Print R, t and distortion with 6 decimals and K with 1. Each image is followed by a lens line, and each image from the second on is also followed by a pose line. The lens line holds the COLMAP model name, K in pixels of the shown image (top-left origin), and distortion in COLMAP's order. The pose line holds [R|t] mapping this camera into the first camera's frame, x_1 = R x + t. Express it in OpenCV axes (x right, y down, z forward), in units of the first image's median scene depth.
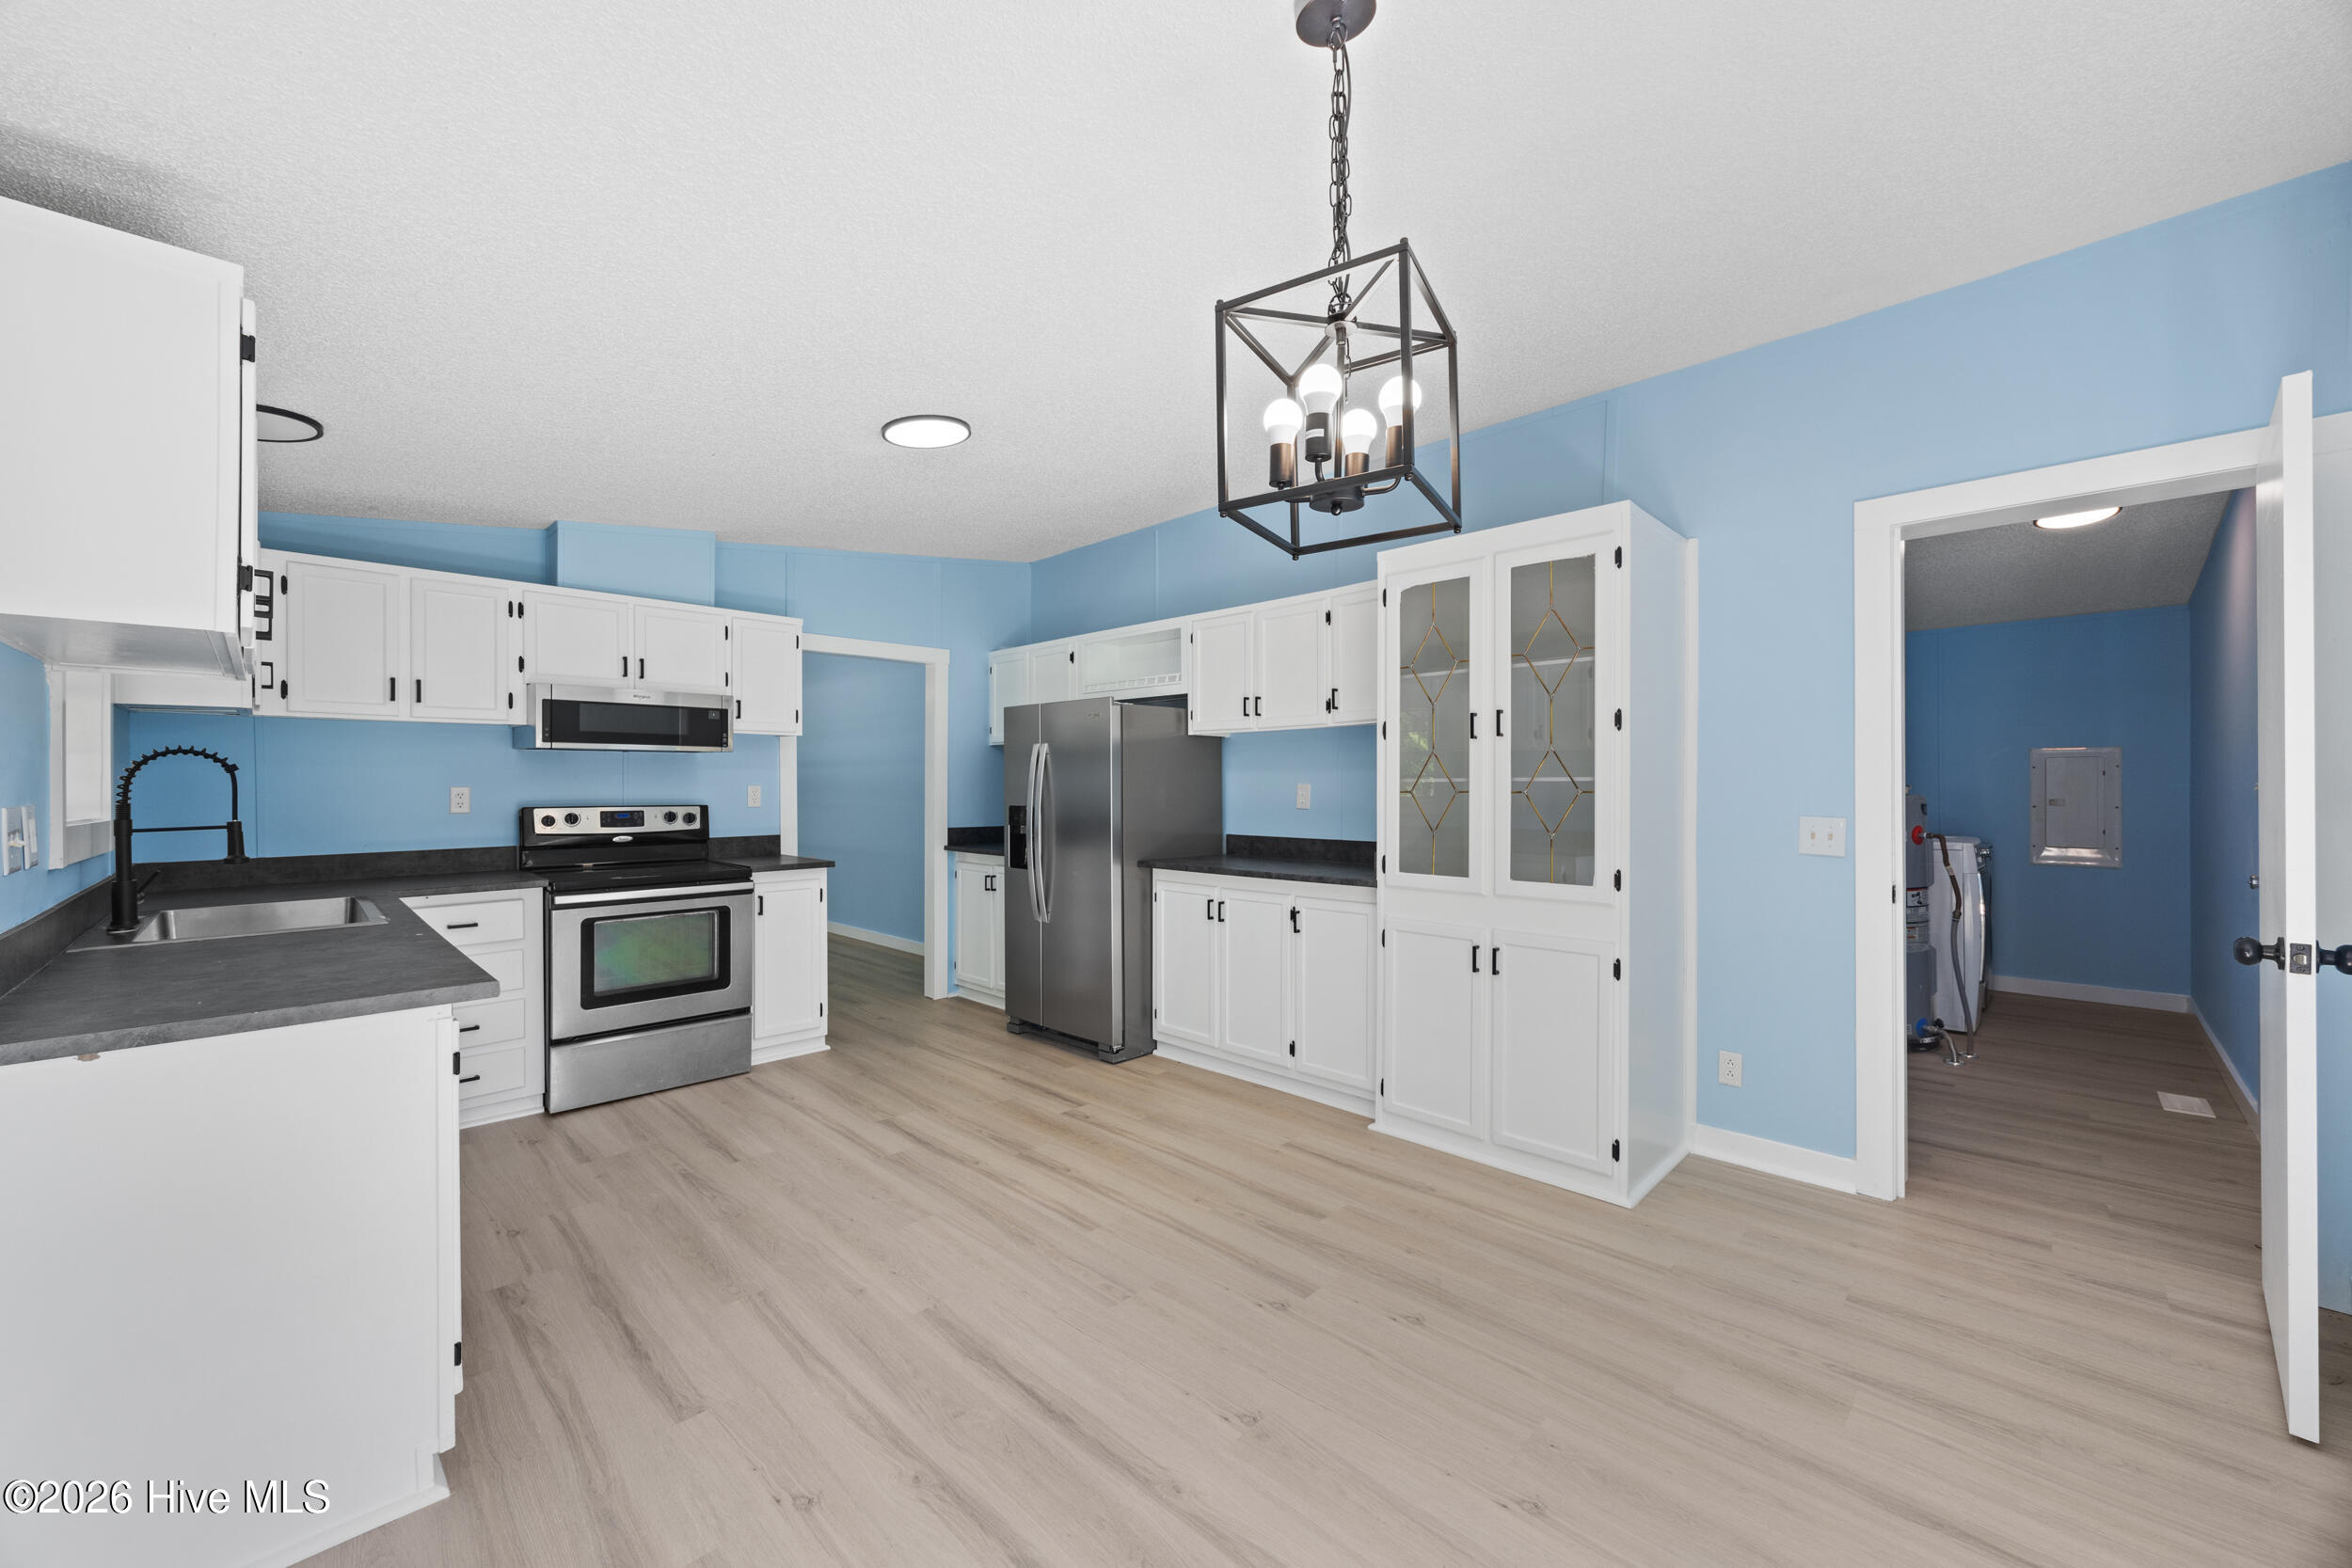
lens RADIAL K [[893.3, 0, 1164.4], [0, 893.3, 782.0], [0, 0, 1]] dist [0.000223, 0.000139]
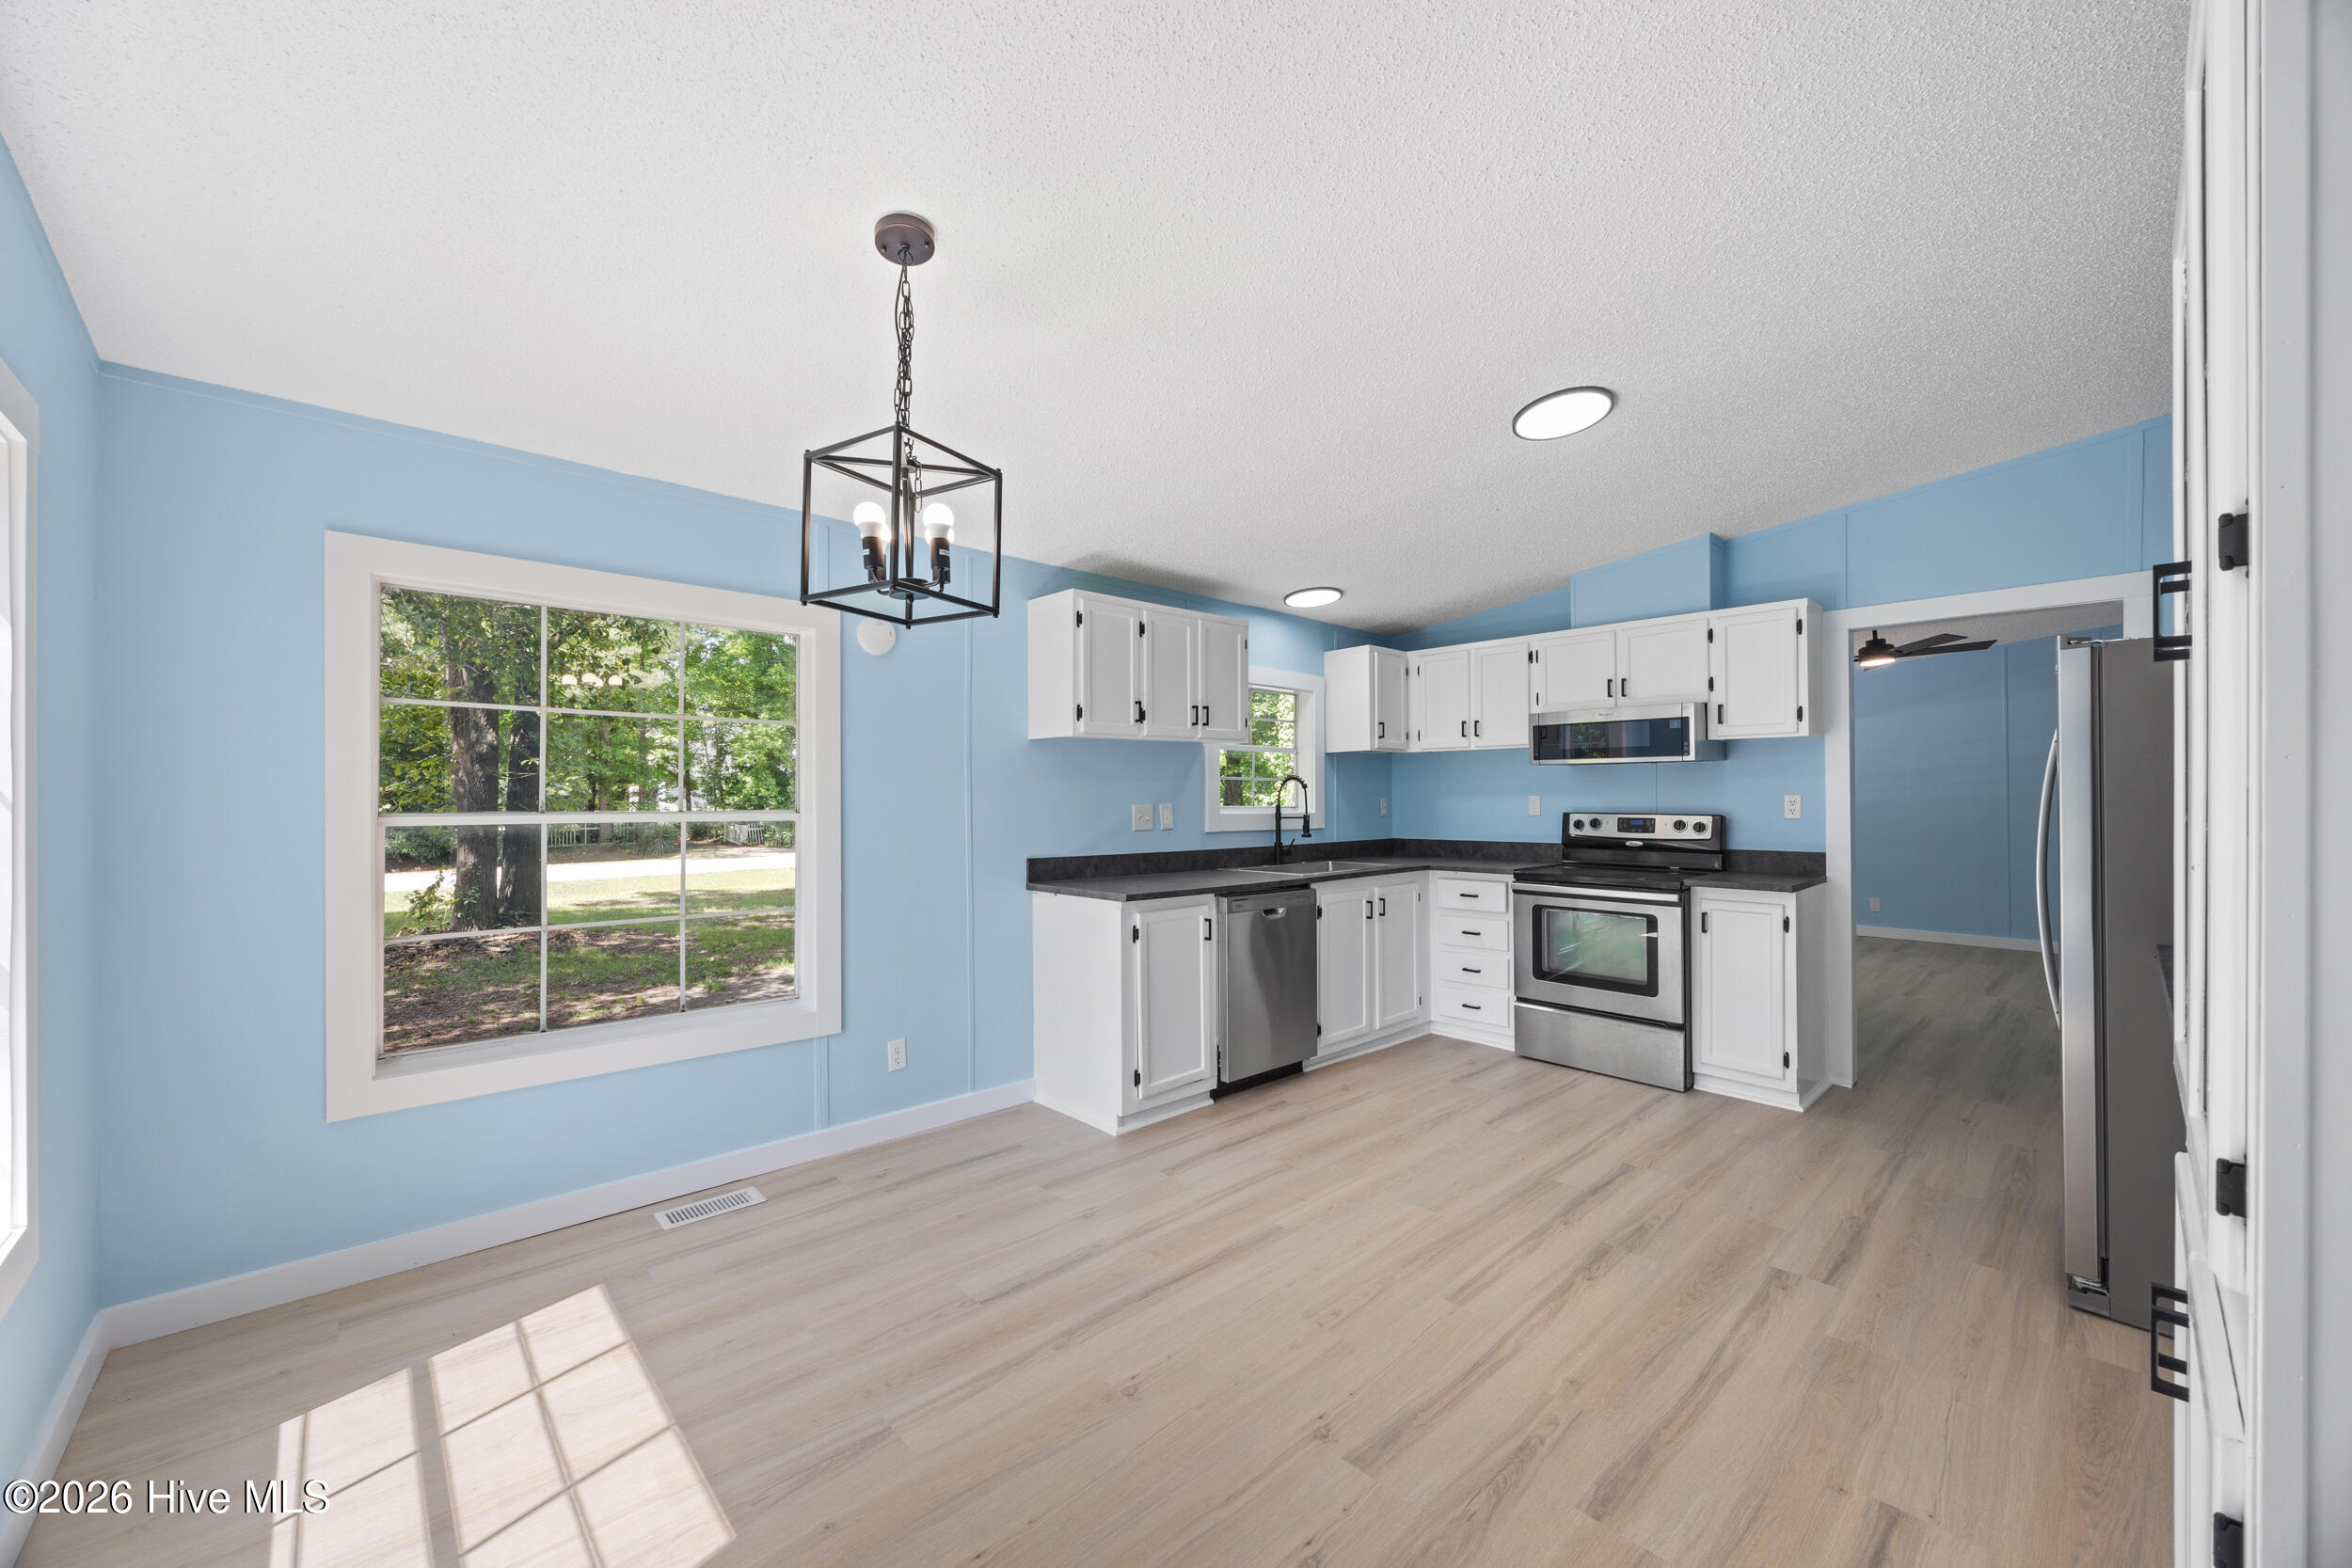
lens RADIAL K [[893.3, 0, 1176.2], [0, 893.3, 791.8], [0, 0, 1]] dist [0.000223, 0.000139]
pose [[-0.028412, -0.001684, -0.999595, 0.585499], [0.006961, 0.999974, -0.001883, -0.001858], [0.999572, -0.007012, -0.028400, 0.547433]]
